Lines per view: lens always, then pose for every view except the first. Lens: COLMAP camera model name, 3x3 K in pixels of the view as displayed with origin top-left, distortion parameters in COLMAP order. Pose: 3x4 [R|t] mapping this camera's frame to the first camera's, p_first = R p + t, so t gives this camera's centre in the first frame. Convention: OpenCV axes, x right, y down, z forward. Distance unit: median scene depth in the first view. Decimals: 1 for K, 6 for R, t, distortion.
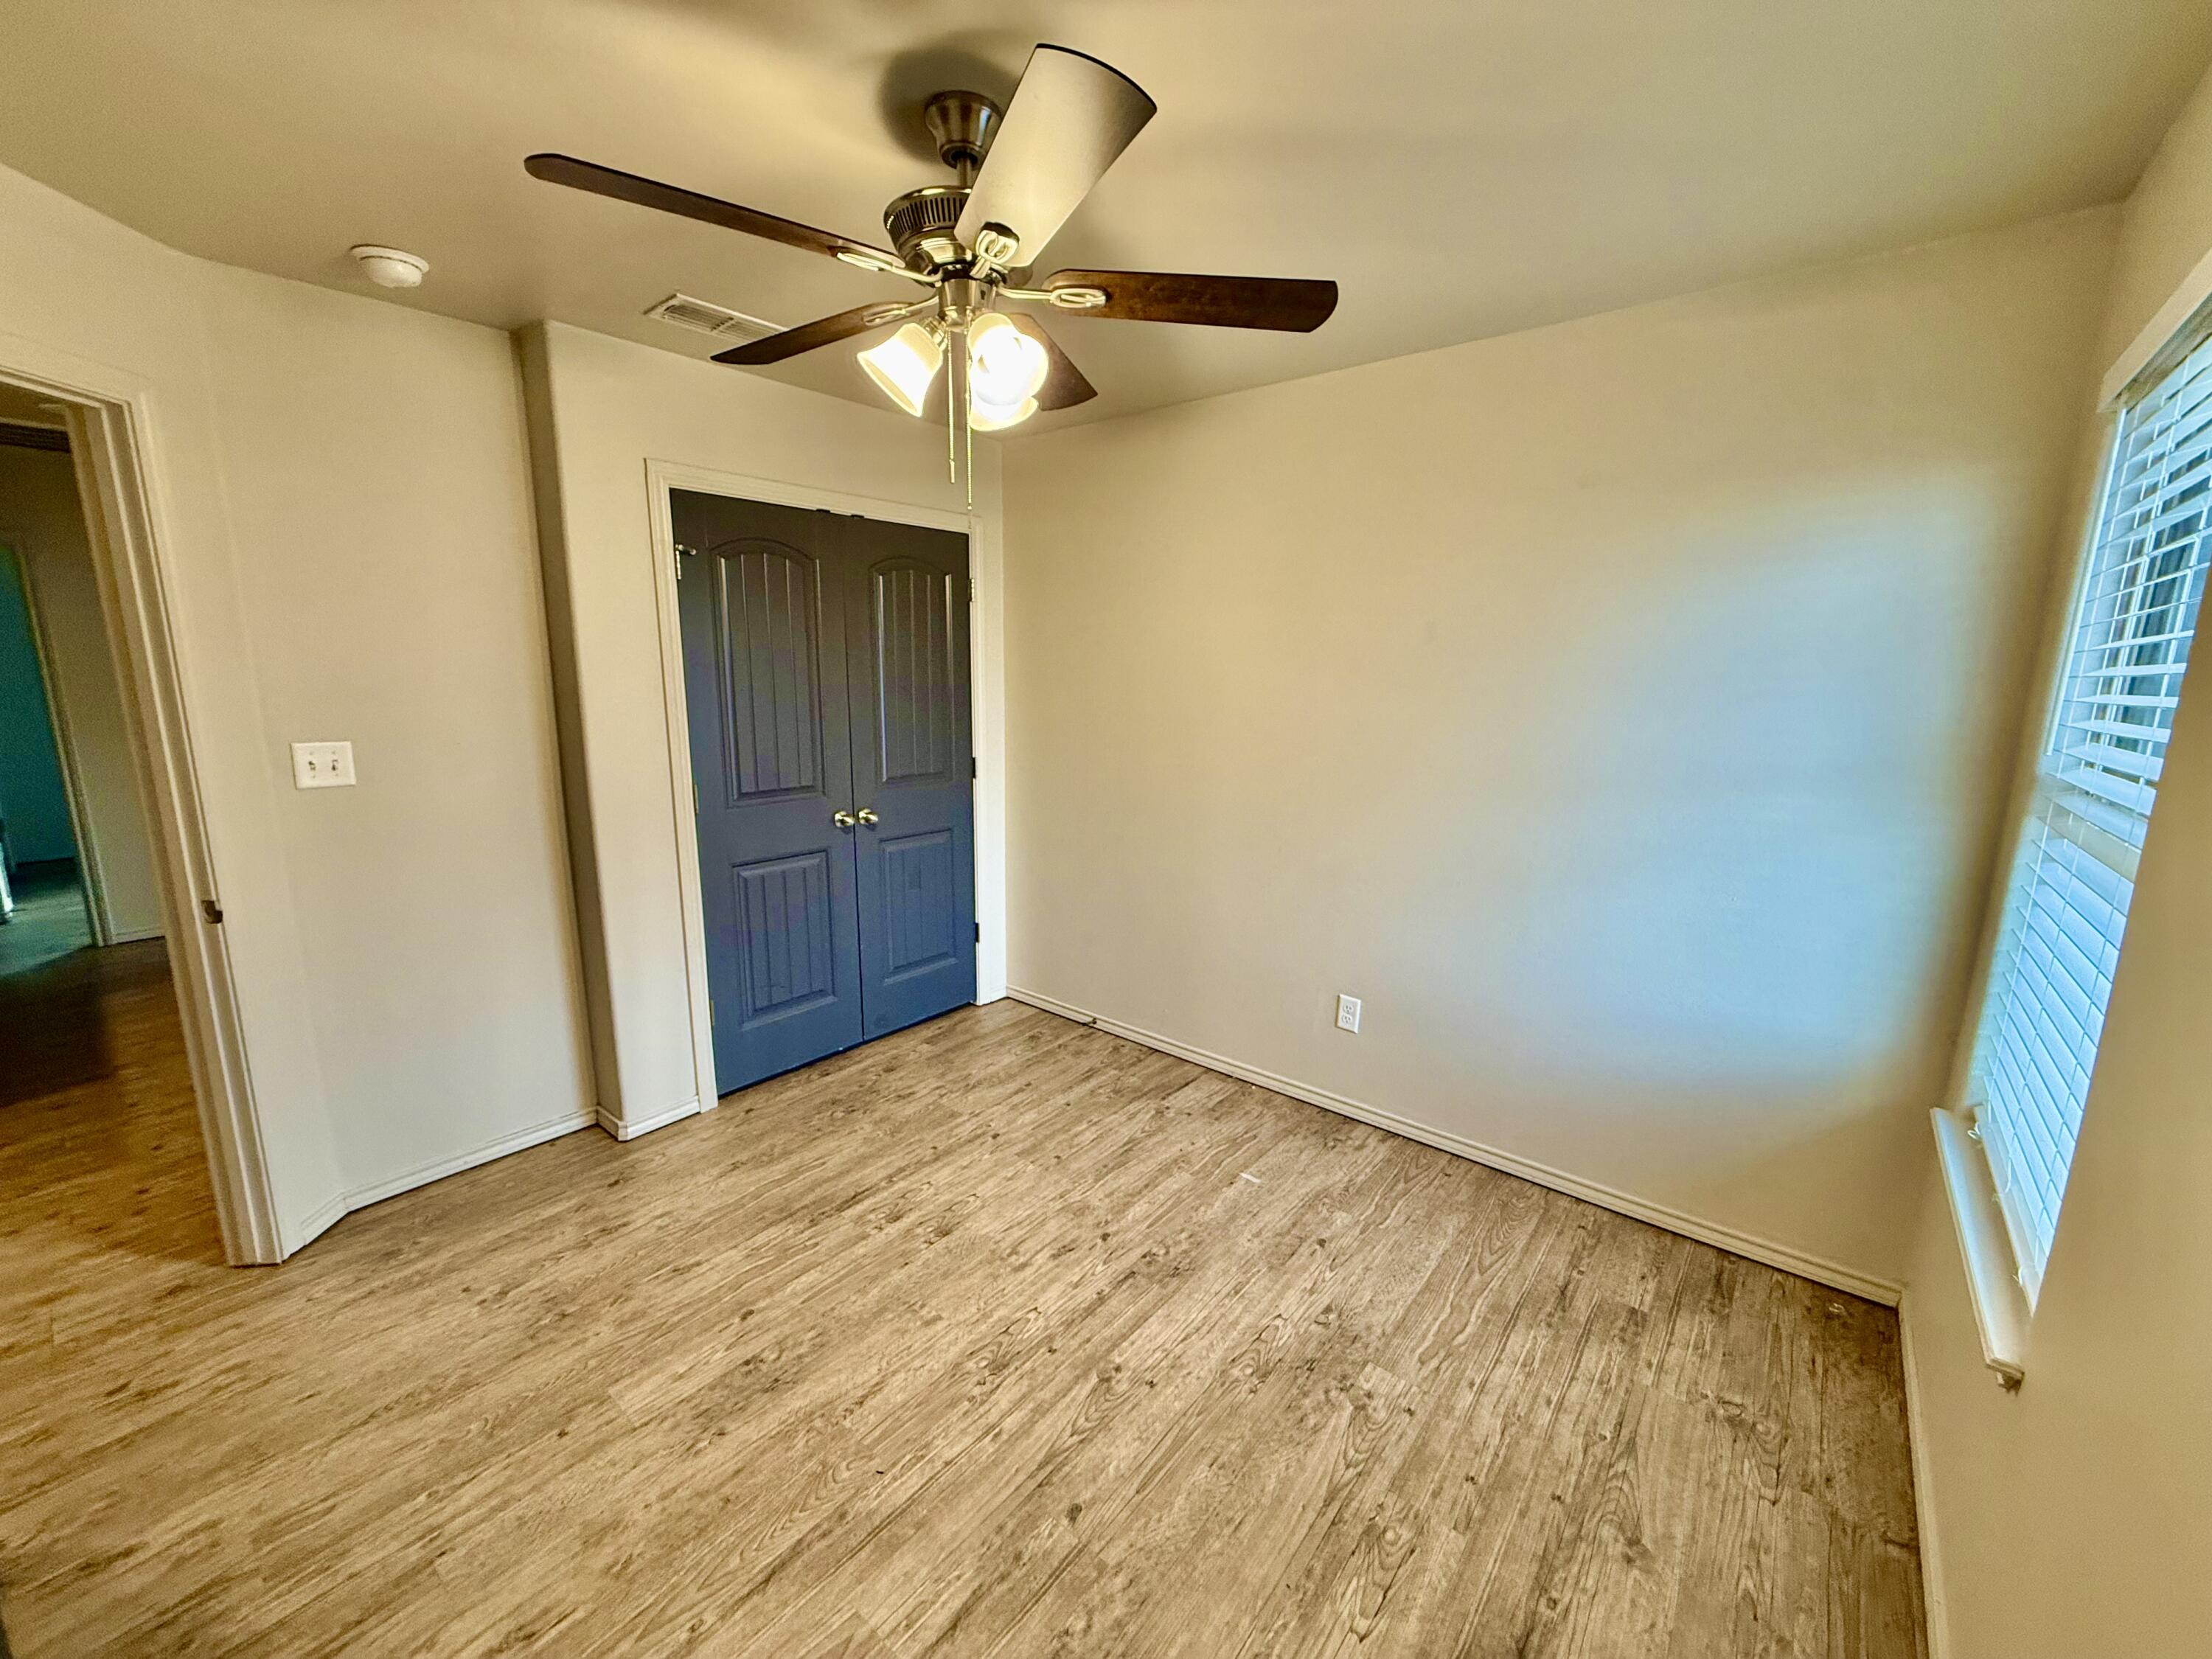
lens RADIAL K [[879.3, 0, 1111.4], [0, 879.3, 826.9], [0, 0, 1]] dist [-0.001013, -0.000076]
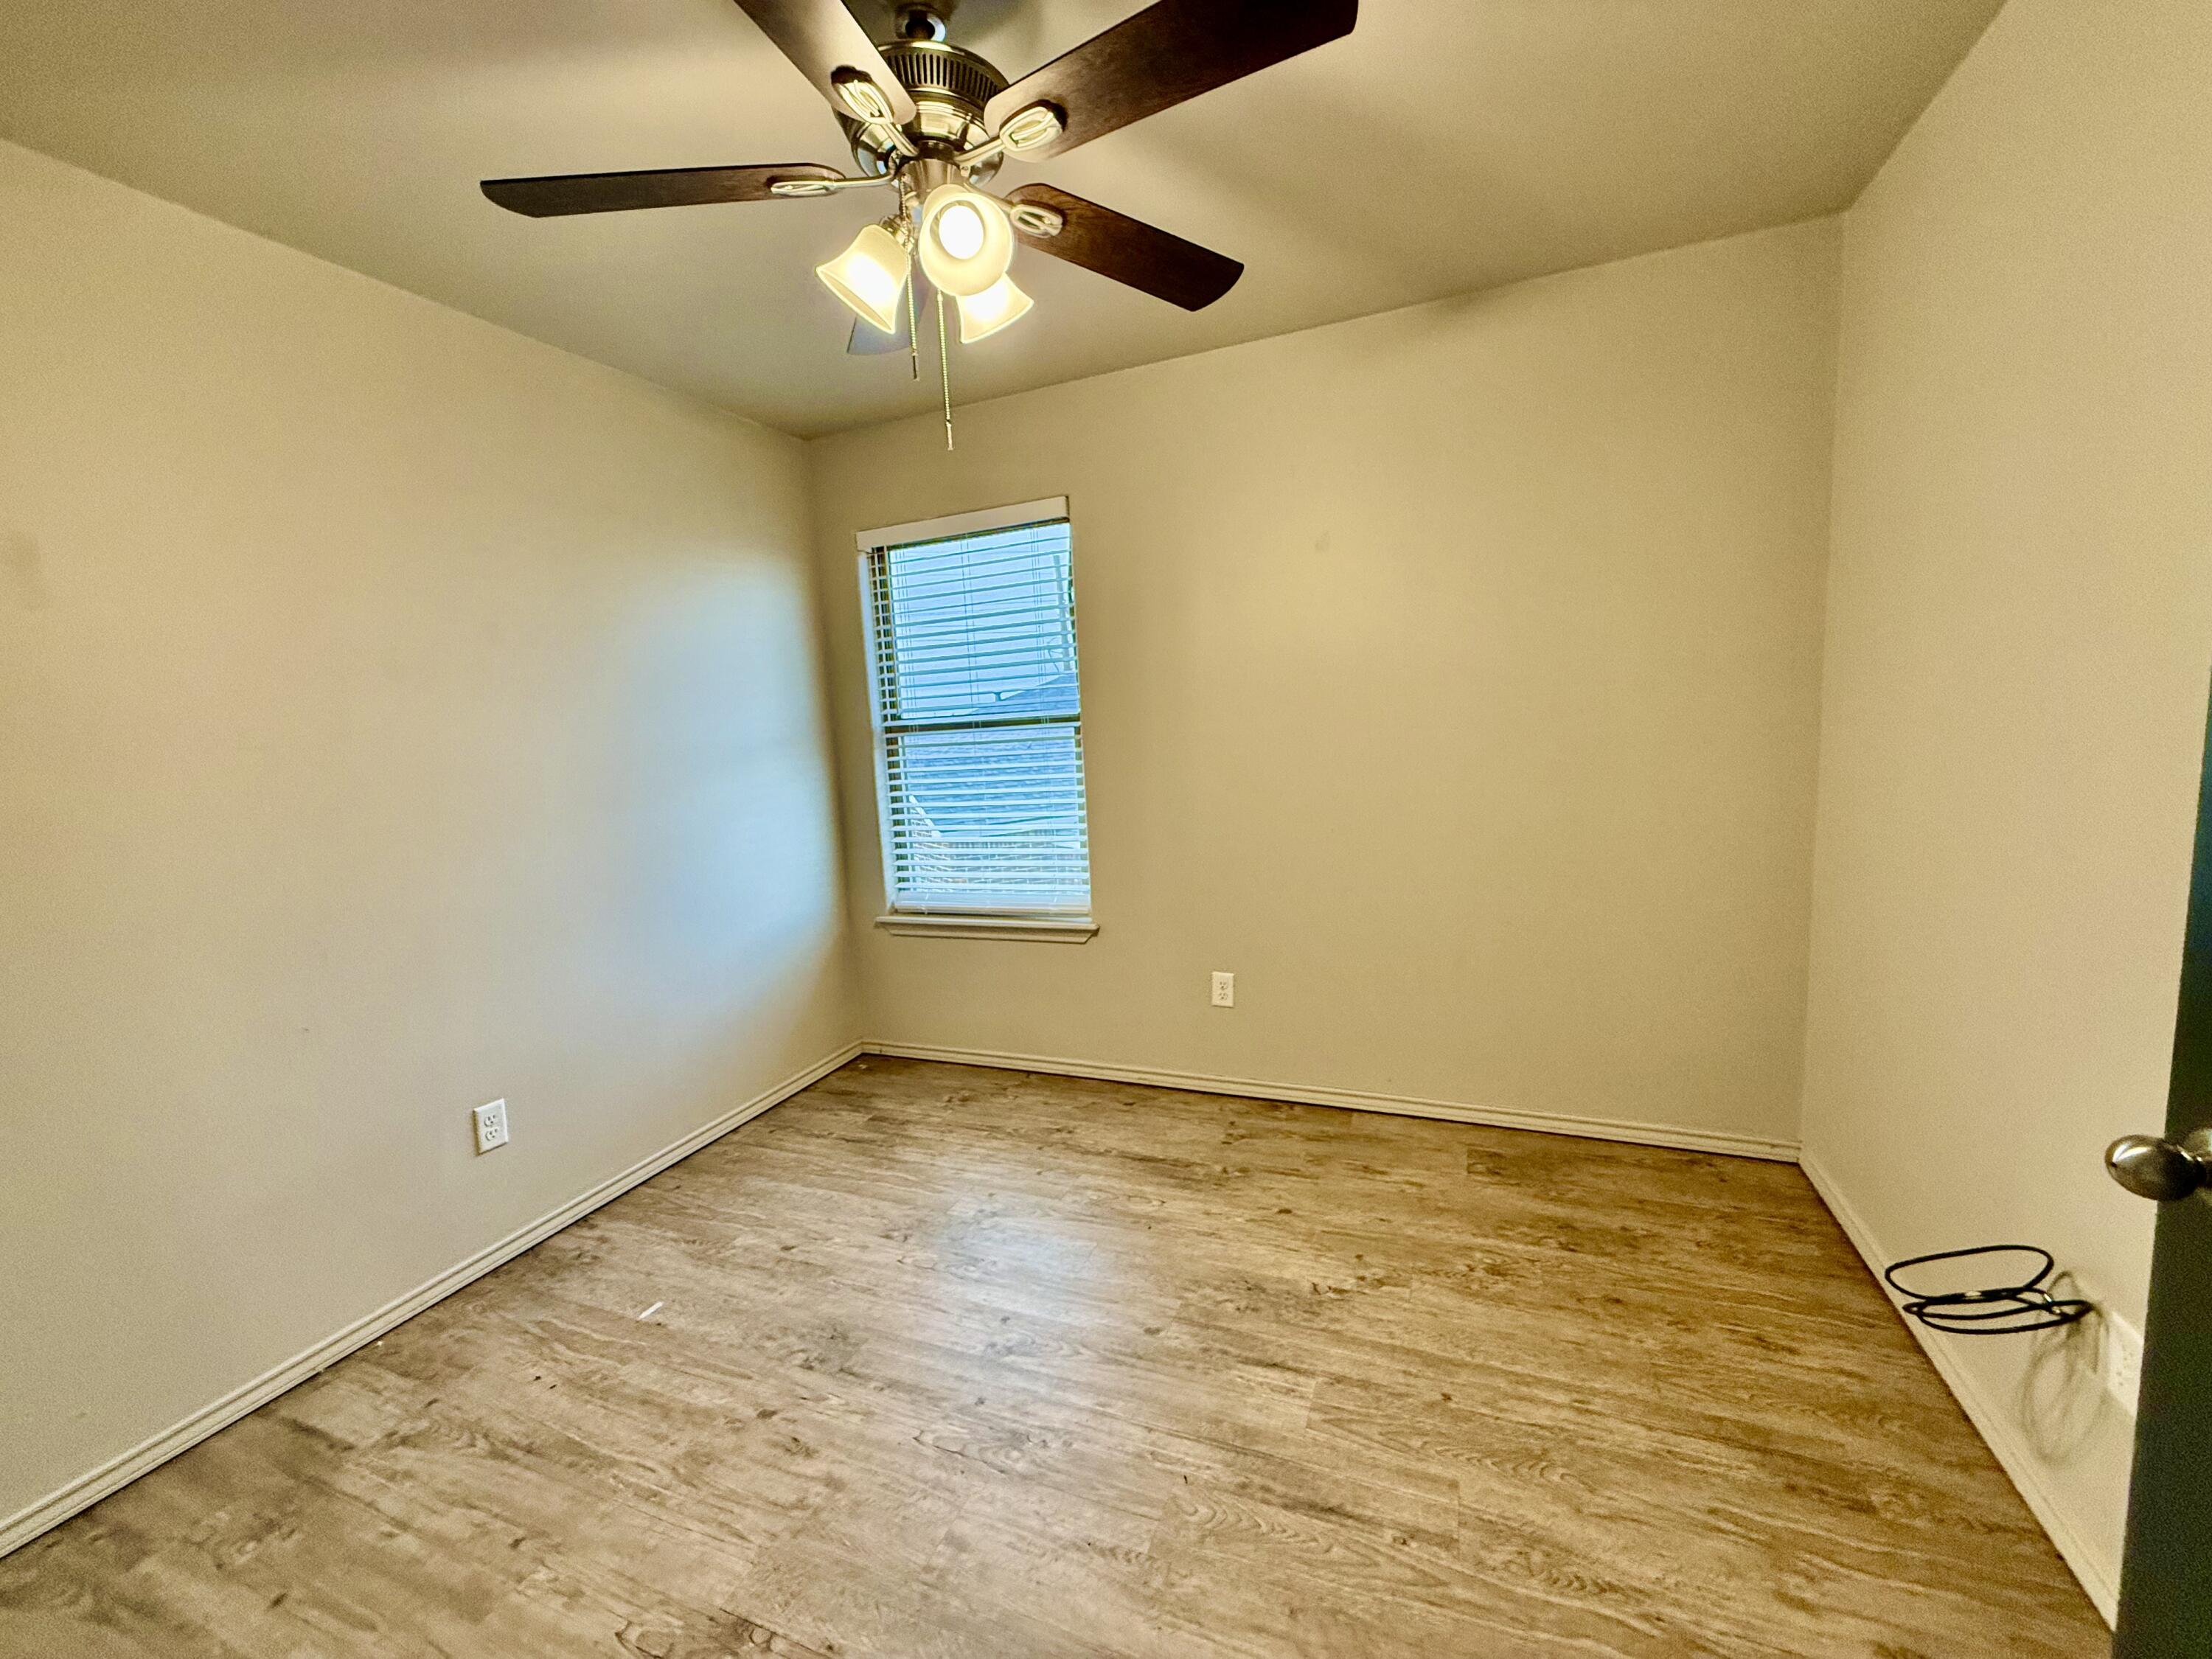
lens RADIAL K [[879.3, 0, 1107.1], [0, 879.3, 834.8], [0, 0, 1]] dist [-0.001013, -0.000076]
pose [[-0.293443, -0.125796, 0.947664, -0.895261], [0.223921, 0.954682, 0.196064, -0.087409], [-0.929382, 0.269736, -0.251976, 0.989612]]
